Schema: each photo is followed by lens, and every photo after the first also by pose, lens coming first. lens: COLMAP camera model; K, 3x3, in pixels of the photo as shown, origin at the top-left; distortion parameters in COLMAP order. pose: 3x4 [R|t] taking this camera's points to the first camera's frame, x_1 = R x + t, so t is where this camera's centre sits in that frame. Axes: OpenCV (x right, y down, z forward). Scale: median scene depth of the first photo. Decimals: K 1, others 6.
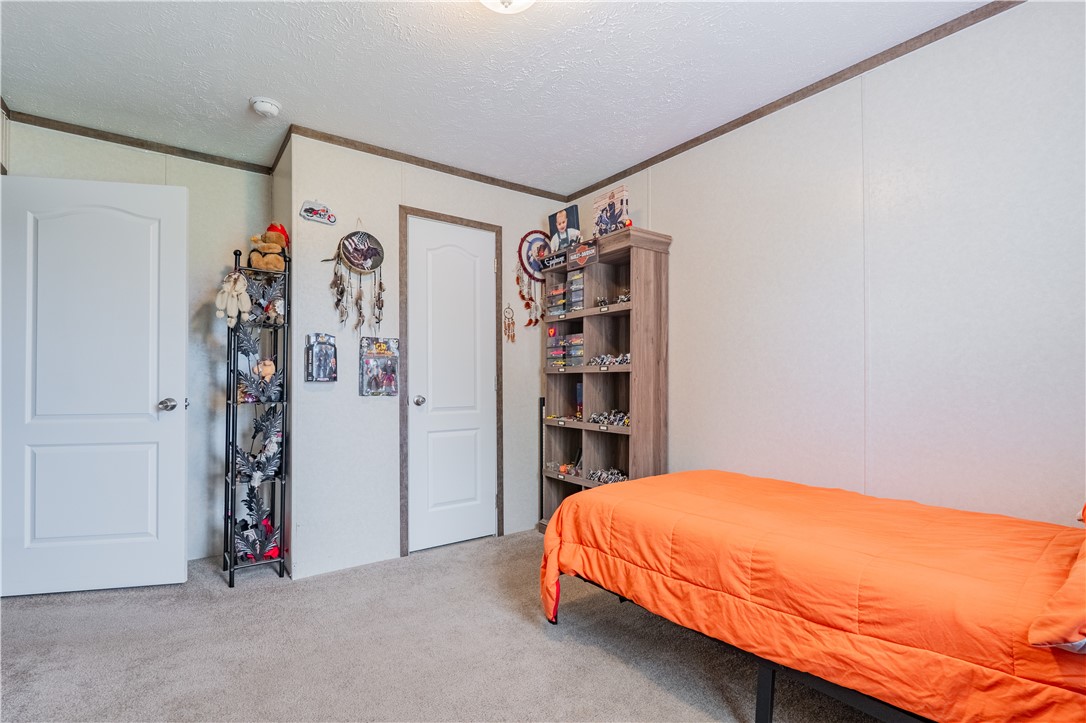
lens RADIAL K [[515.2, 0, 537.7], [0, 515.2, 375.1], [0, 0, 1]] dist [0.001614, 0.000218]
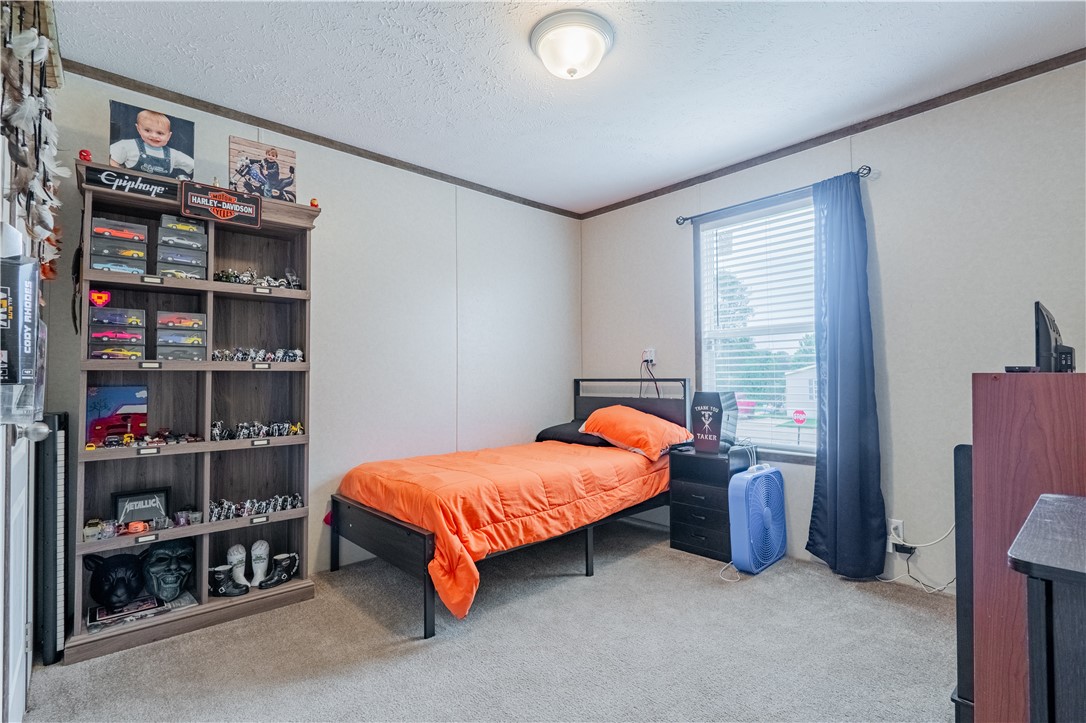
lens RADIAL K [[515.2, 0, 537.7], [0, 515.2, 375.1], [0, 0, 1]] dist [0.001614, 0.000218]
pose [[-0.104144, 0.013937, 0.994465, -0.704173], [0.000638, 0.999903, -0.013946, 0.012008], [-0.994562, -0.000818, -0.104142, 0.679041]]
